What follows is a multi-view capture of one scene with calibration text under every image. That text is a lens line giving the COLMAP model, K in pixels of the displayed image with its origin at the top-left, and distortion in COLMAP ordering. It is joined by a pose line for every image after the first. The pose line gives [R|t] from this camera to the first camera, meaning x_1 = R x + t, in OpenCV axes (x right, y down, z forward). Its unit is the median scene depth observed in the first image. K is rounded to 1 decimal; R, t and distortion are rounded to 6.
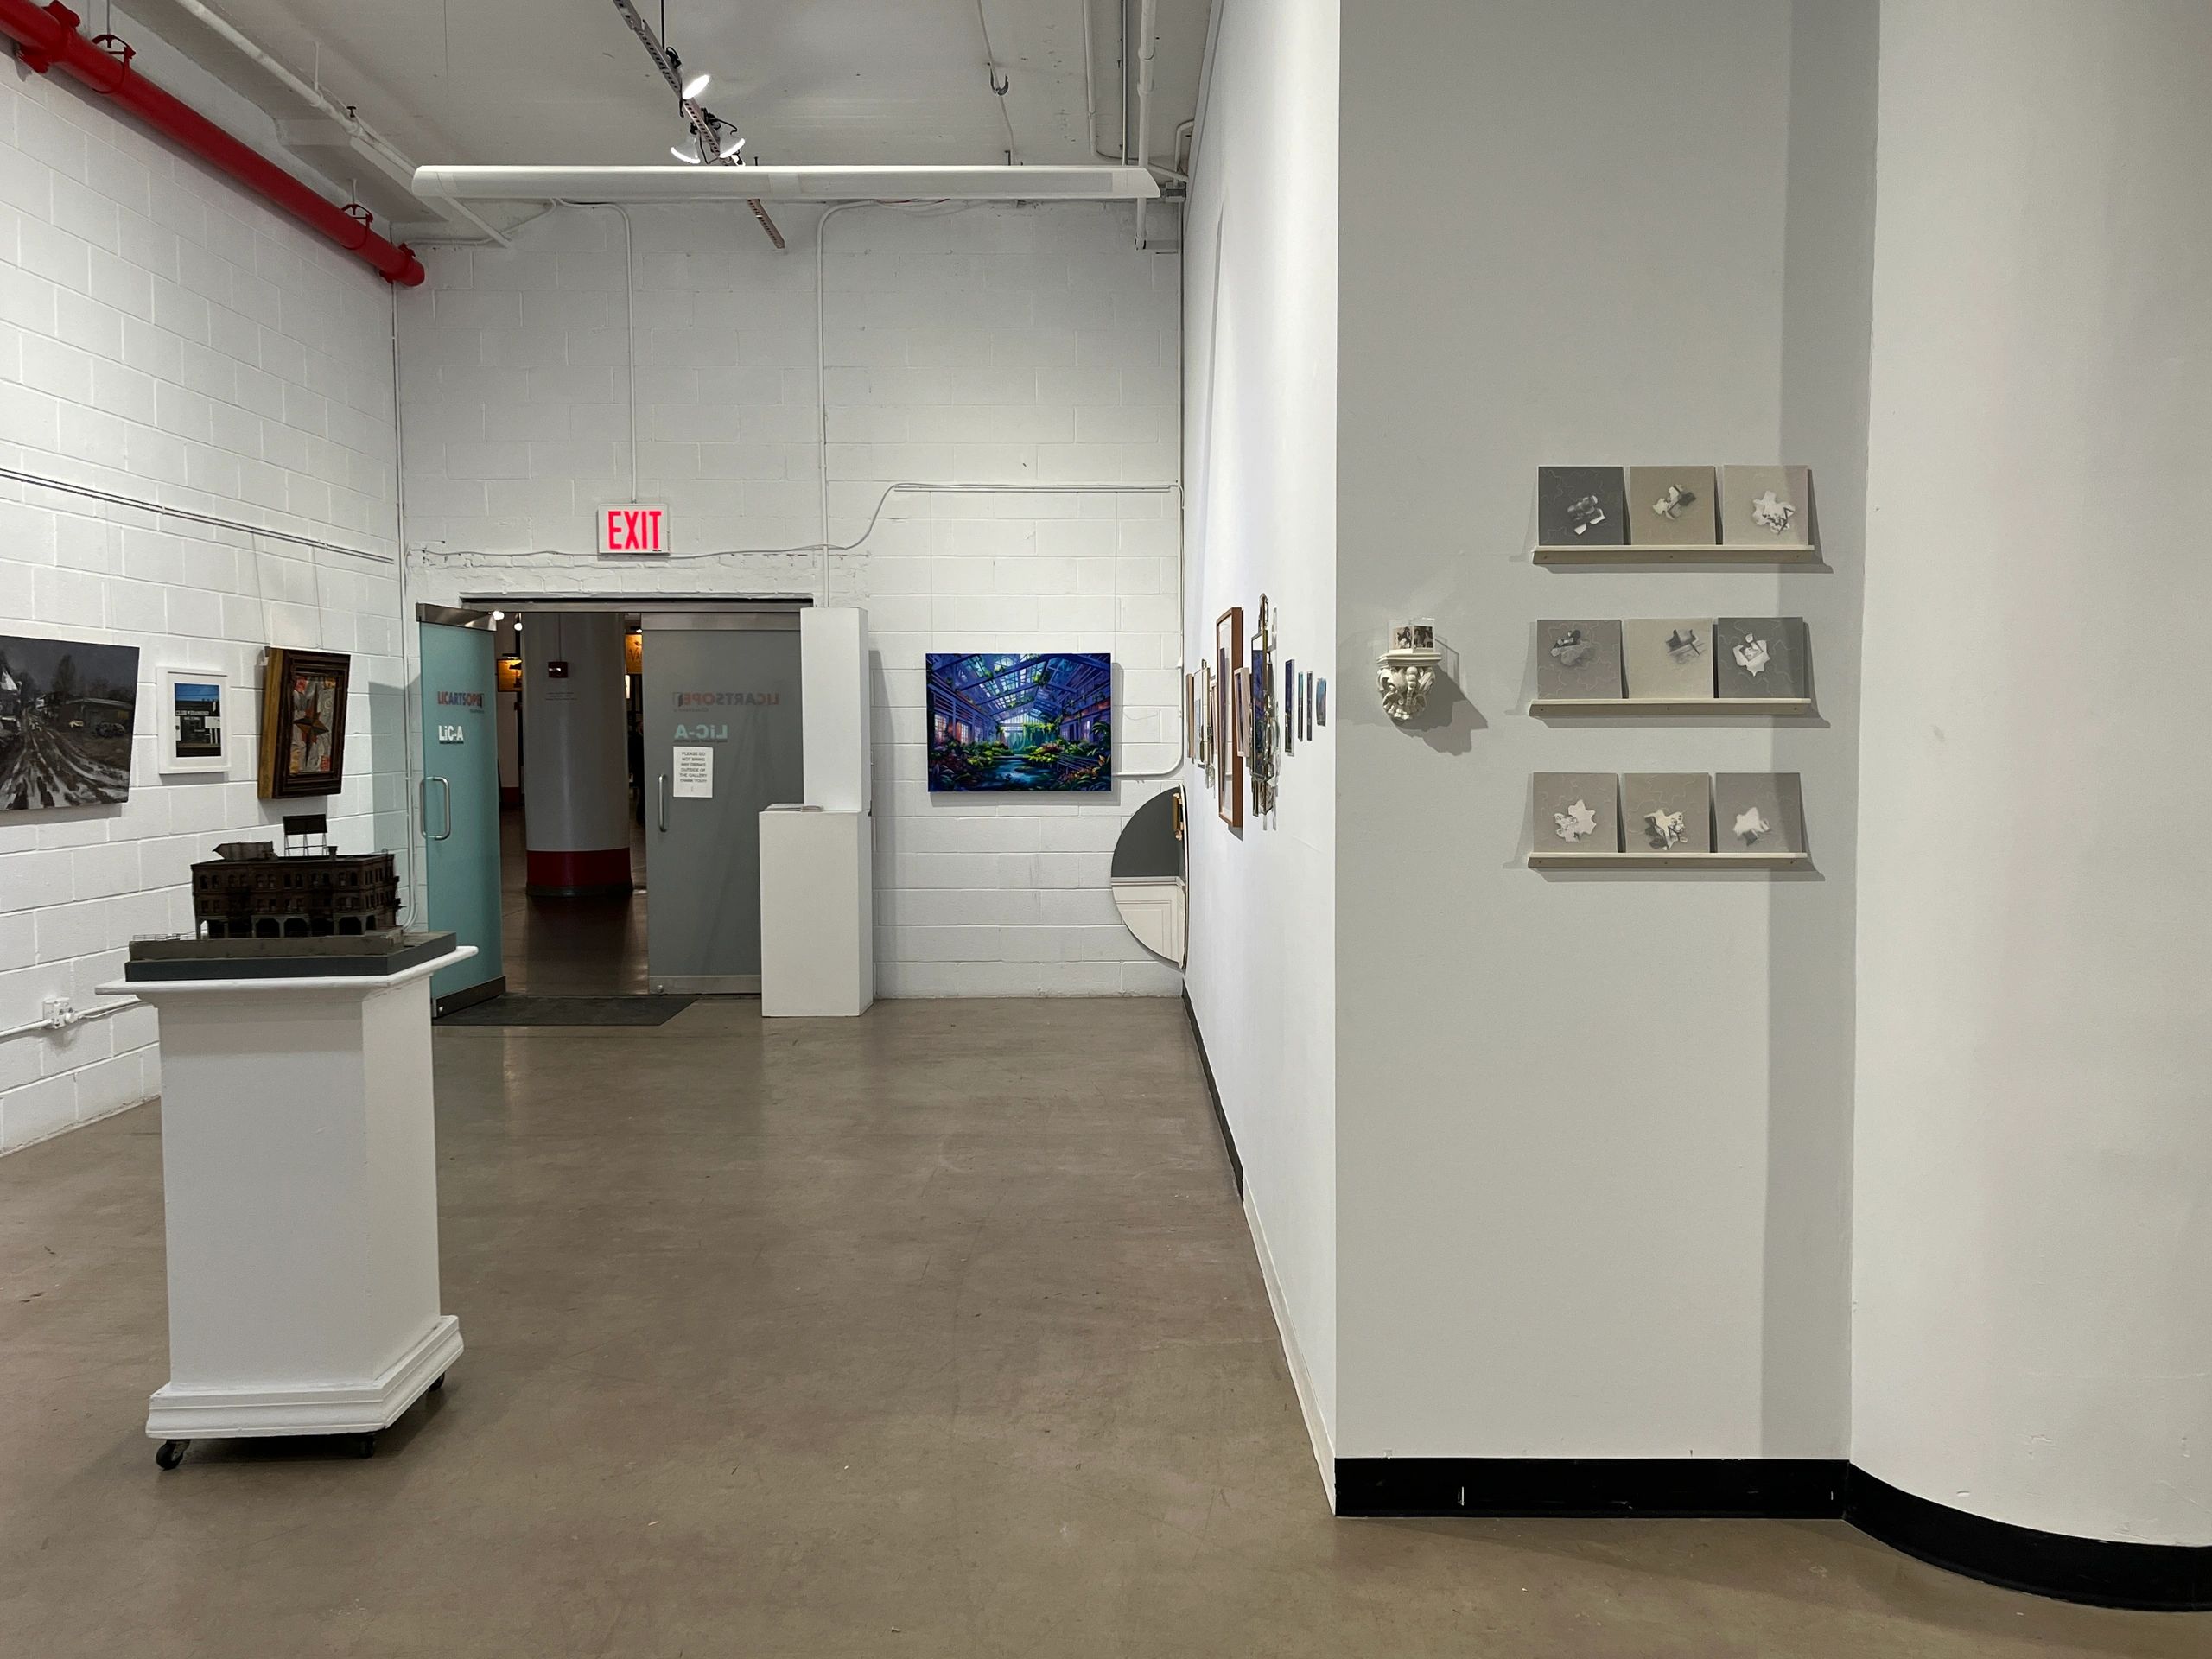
lens RADIAL K [[1832.9, 0, 1106.0], [0, 1832.9, 829.5], [0, 0, 1]] dist [0.003143, -0.004730]
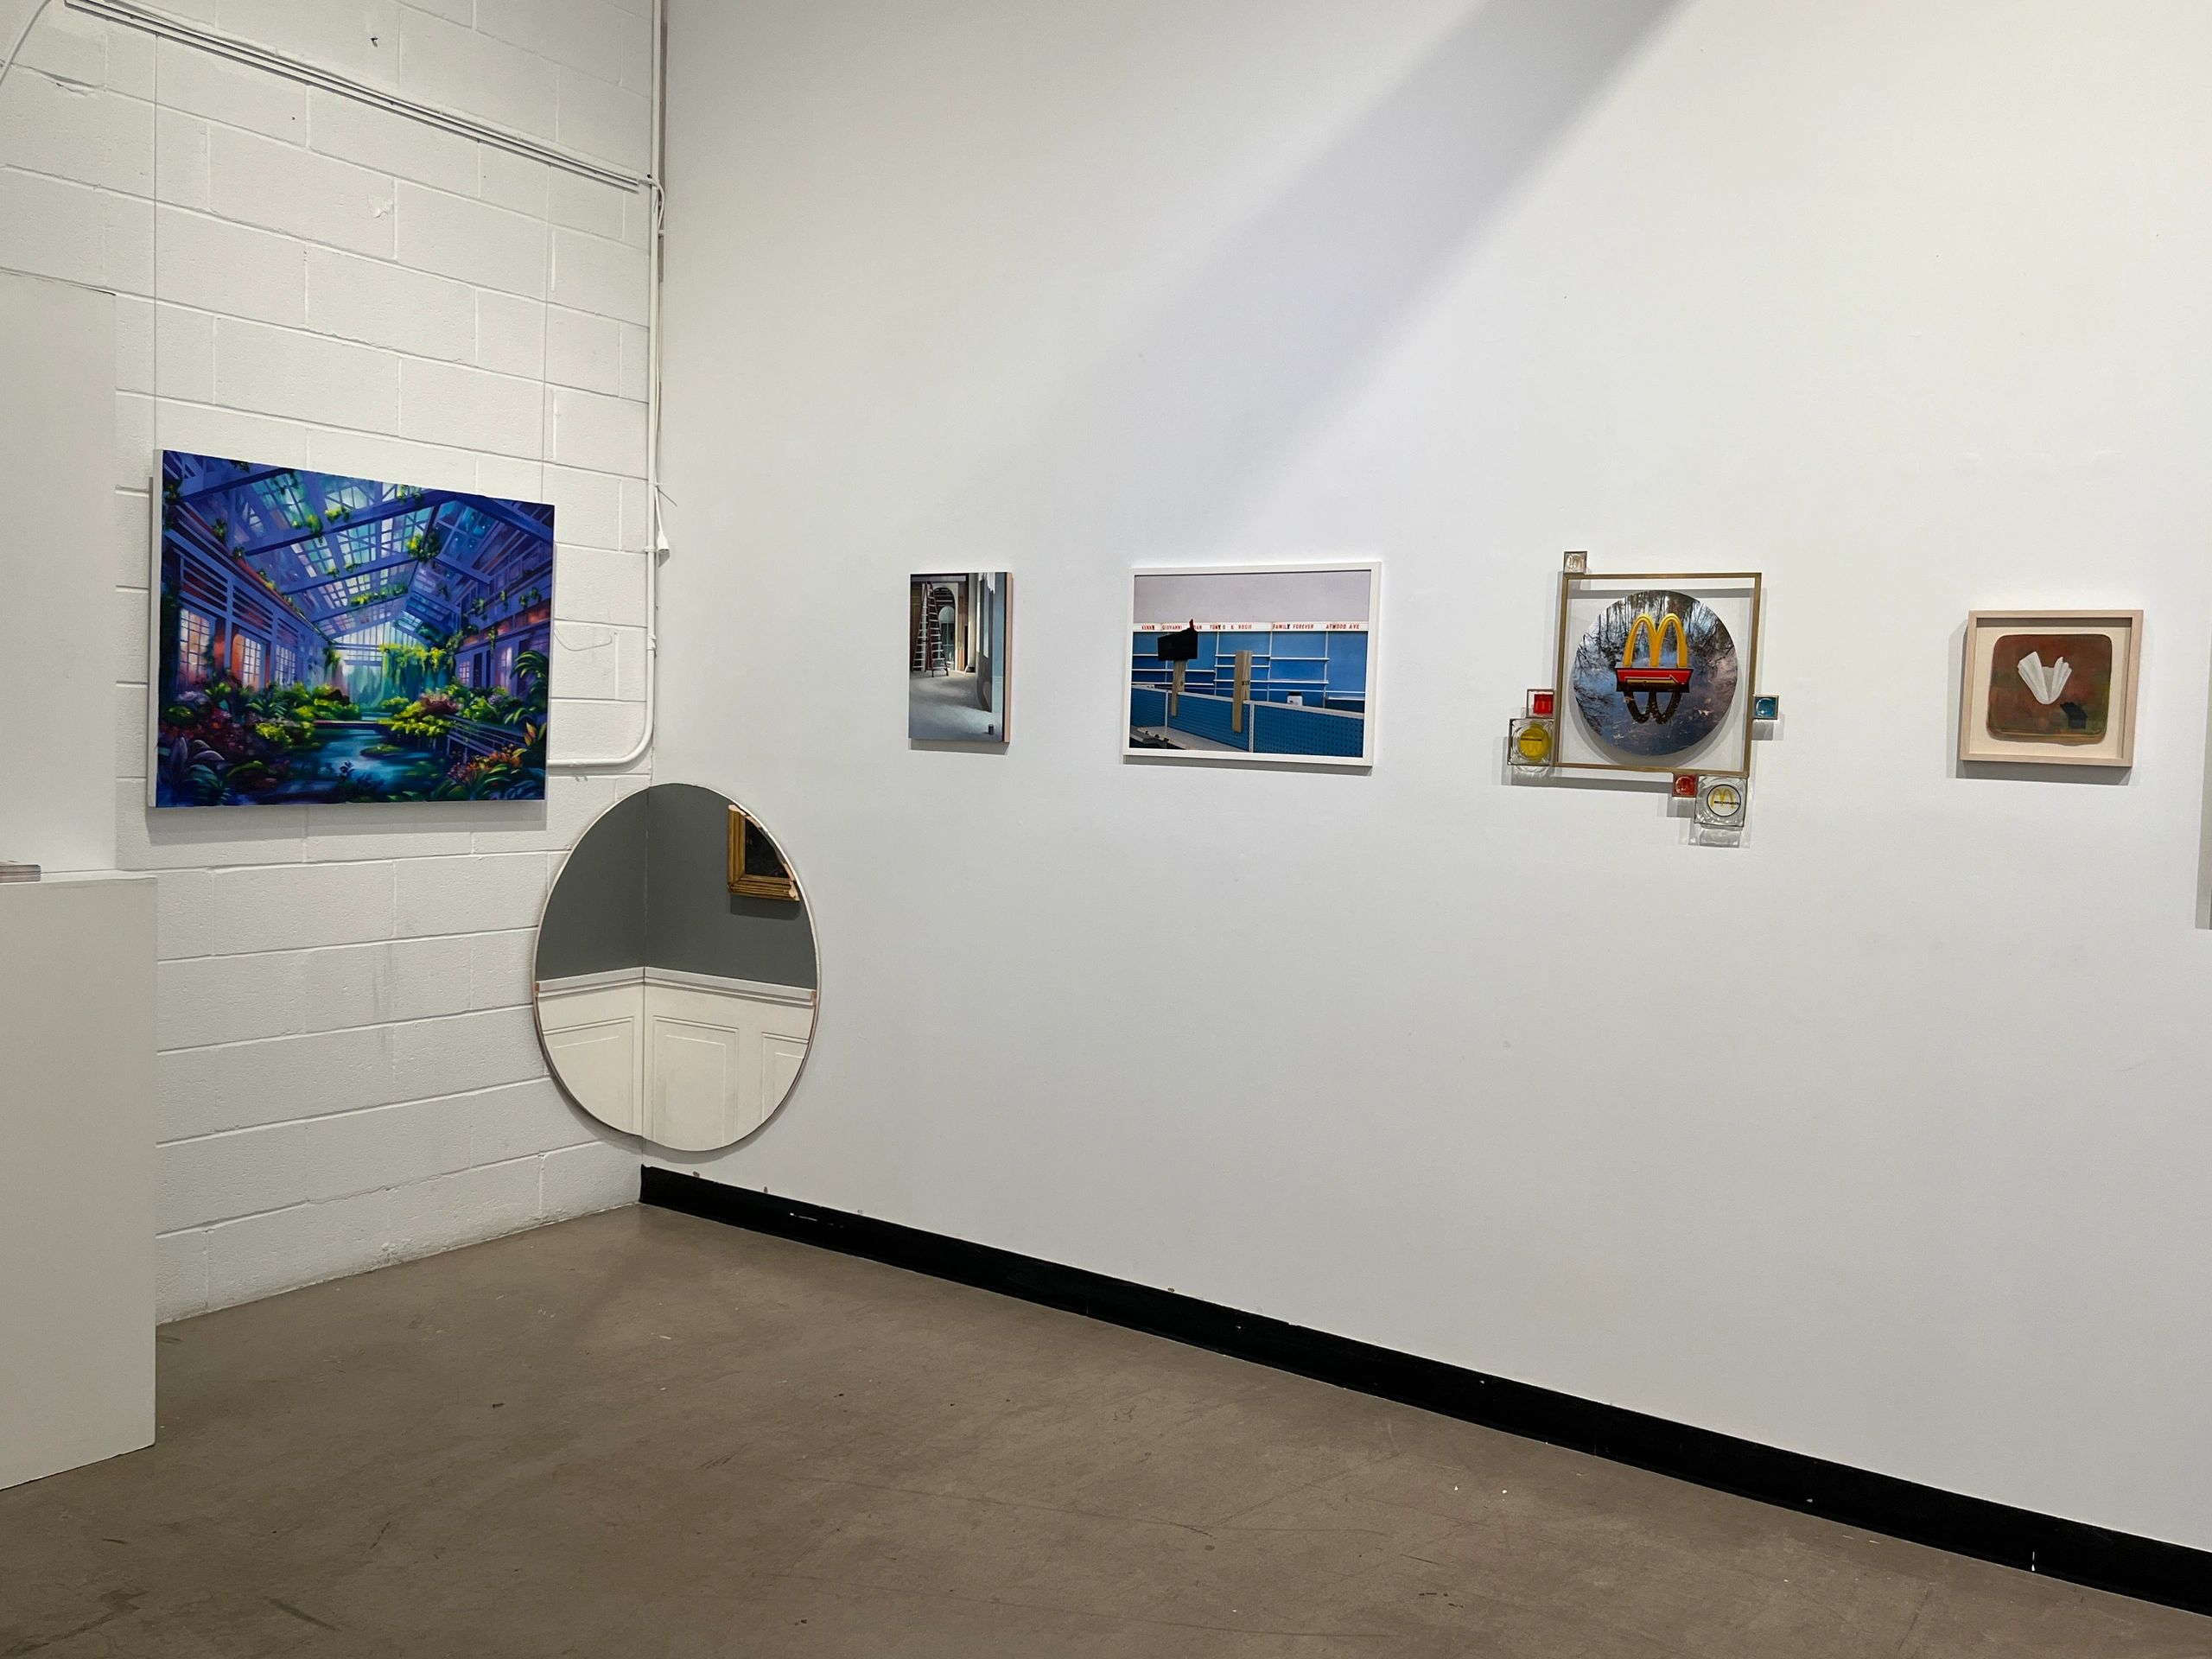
lens RADIAL K [[1832.9, 0, 1106.0], [0, 1832.9, 829.5], [0, 0, 1]] dist [0.003143, -0.004730]
pose [[0.557125, -0.027900, 0.829960, -0.309489], [0.009859, 0.999587, 0.026984, -0.024508], [-0.830370, -0.006851, 0.557170, 0.617907]]
